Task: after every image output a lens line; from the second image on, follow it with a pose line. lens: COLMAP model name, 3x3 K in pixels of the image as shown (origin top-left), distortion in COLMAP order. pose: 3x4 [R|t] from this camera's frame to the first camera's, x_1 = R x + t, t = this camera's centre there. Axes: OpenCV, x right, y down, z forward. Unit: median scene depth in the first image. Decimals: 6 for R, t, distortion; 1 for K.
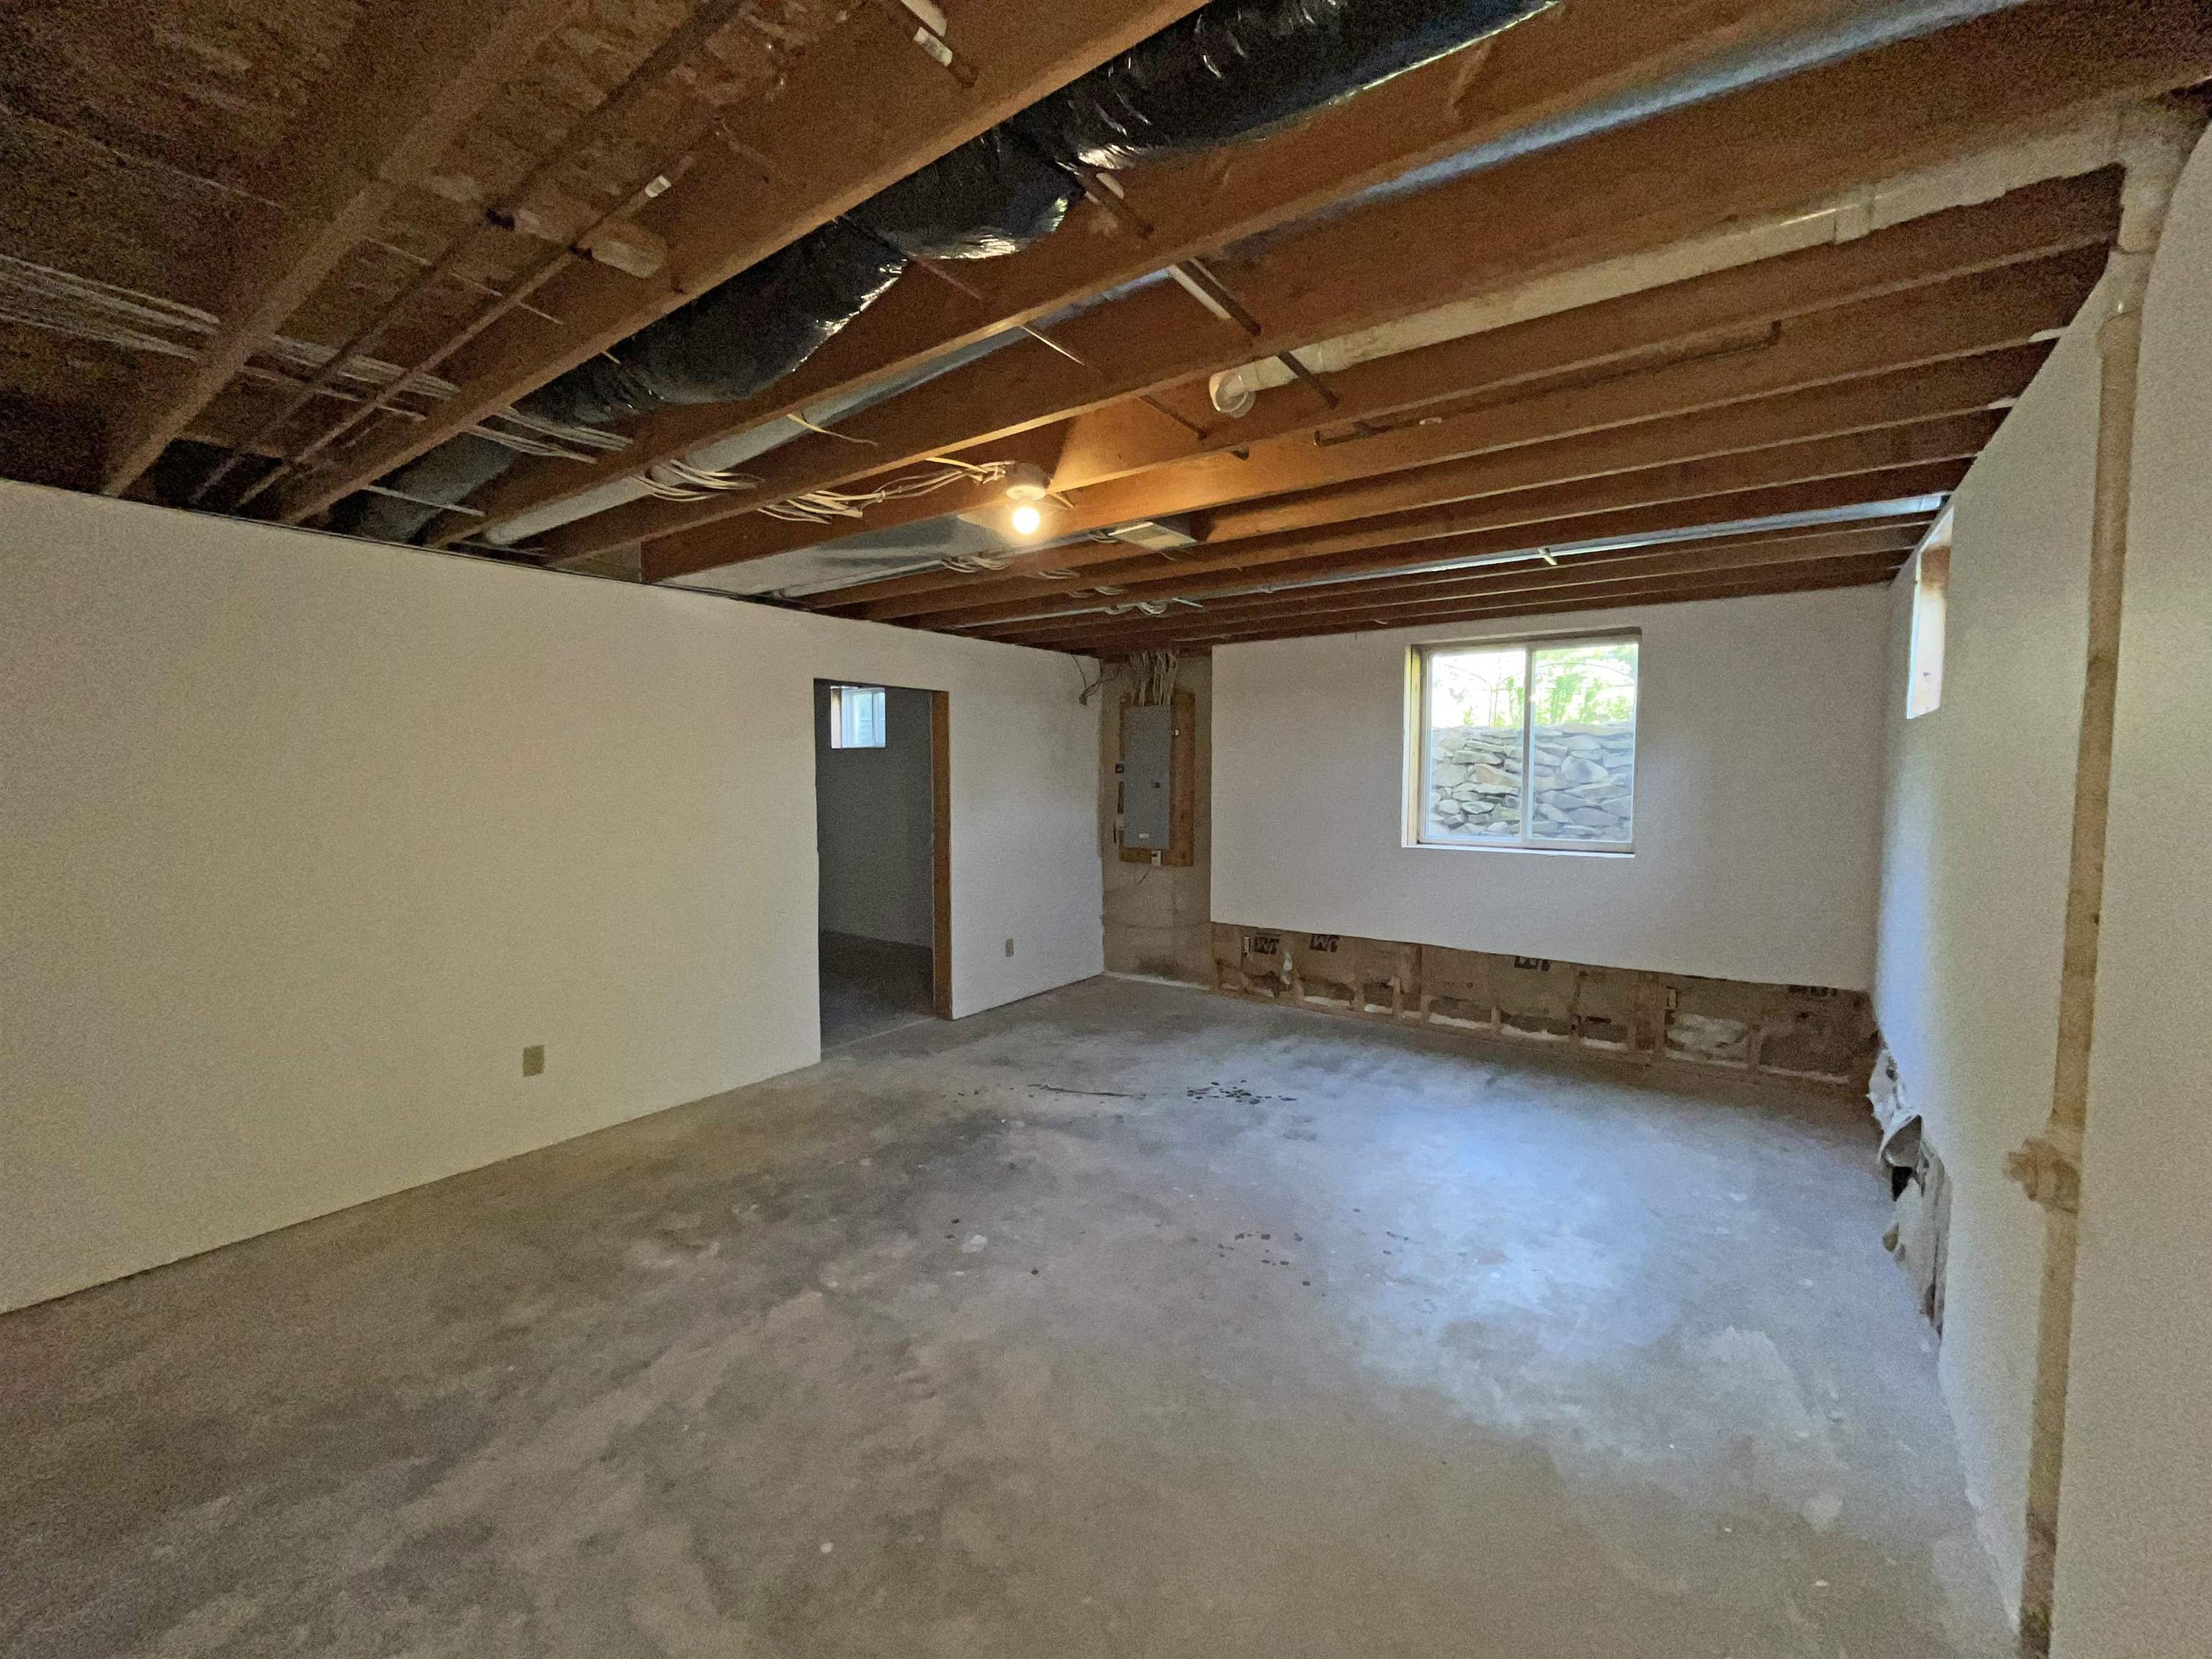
lens RADIAL K [[903.4, 0, 1103.8], [0, 903.4, 826.8], [0, 0, 1]] dist [-0.000348, 0.000231]
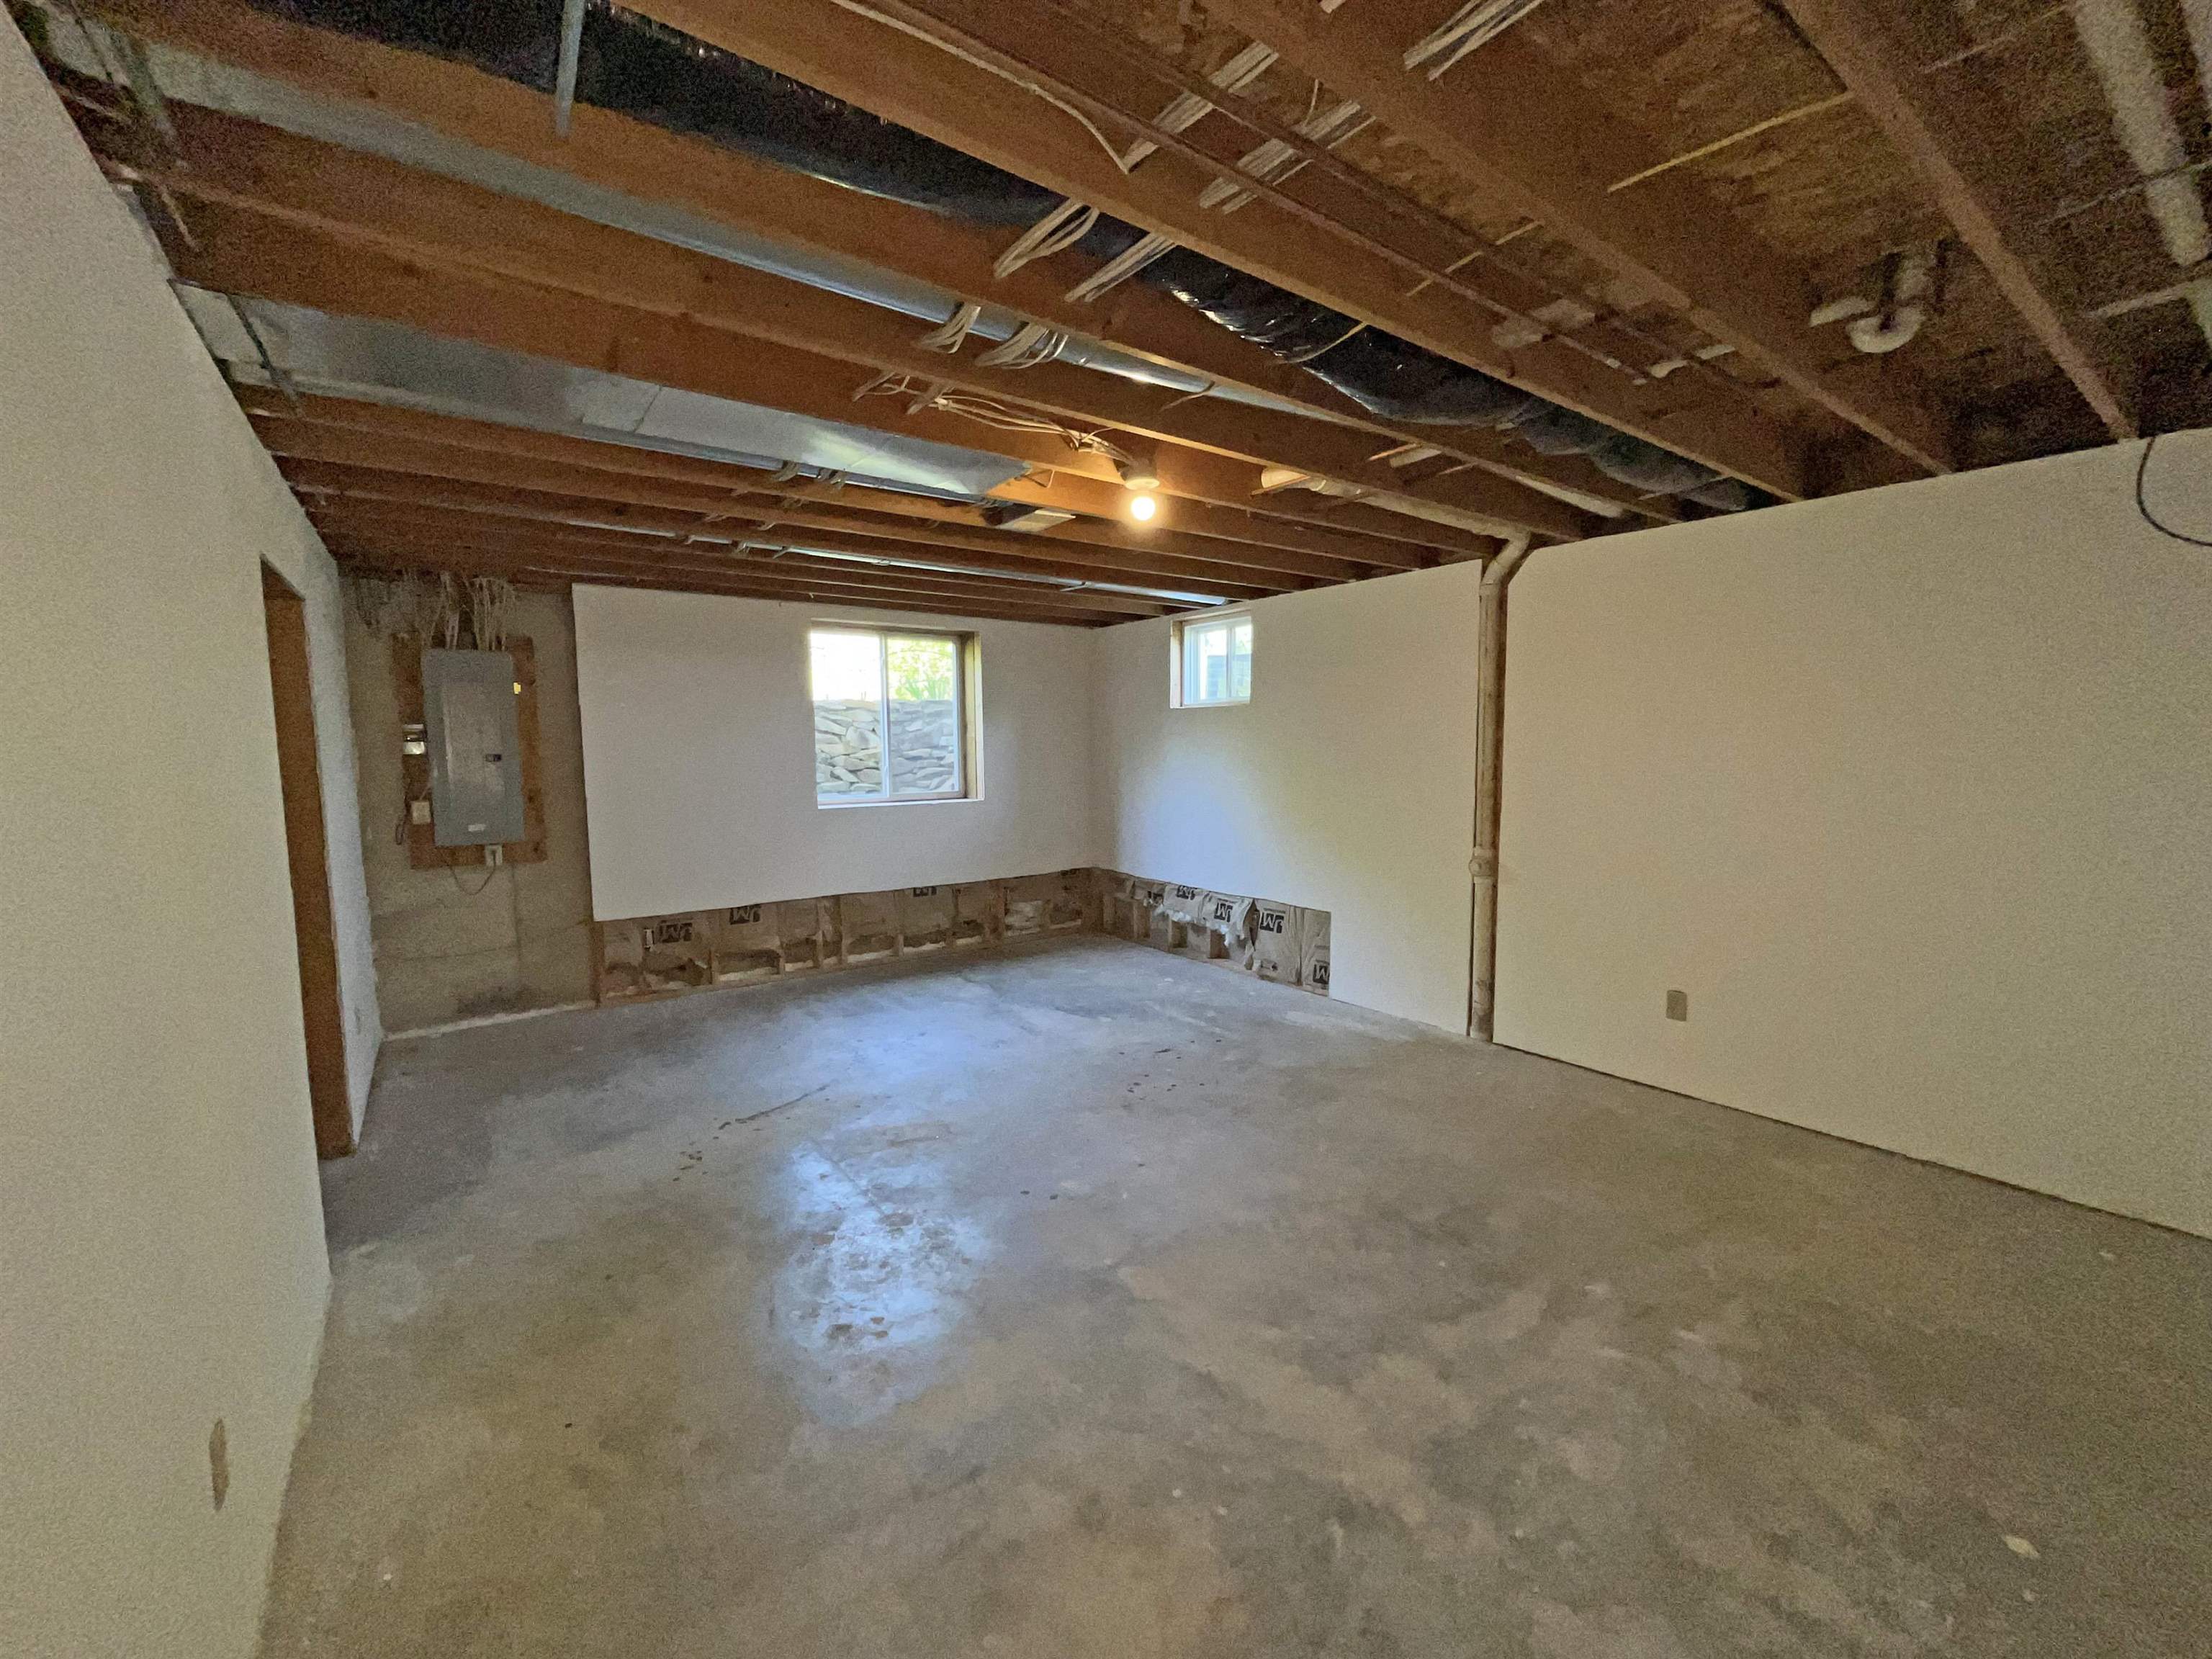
lens RADIAL K [[903.4, 0, 1103.8], [0, 903.4, 826.8], [0, 0, 1]] dist [-0.000348, 0.000231]
pose [[0.303301, -0.090580, 0.948580, -0.615855], [0.064894, 0.995124, 0.074275, -0.015006], [-0.950683, 0.039029, 0.307700, 0.360566]]
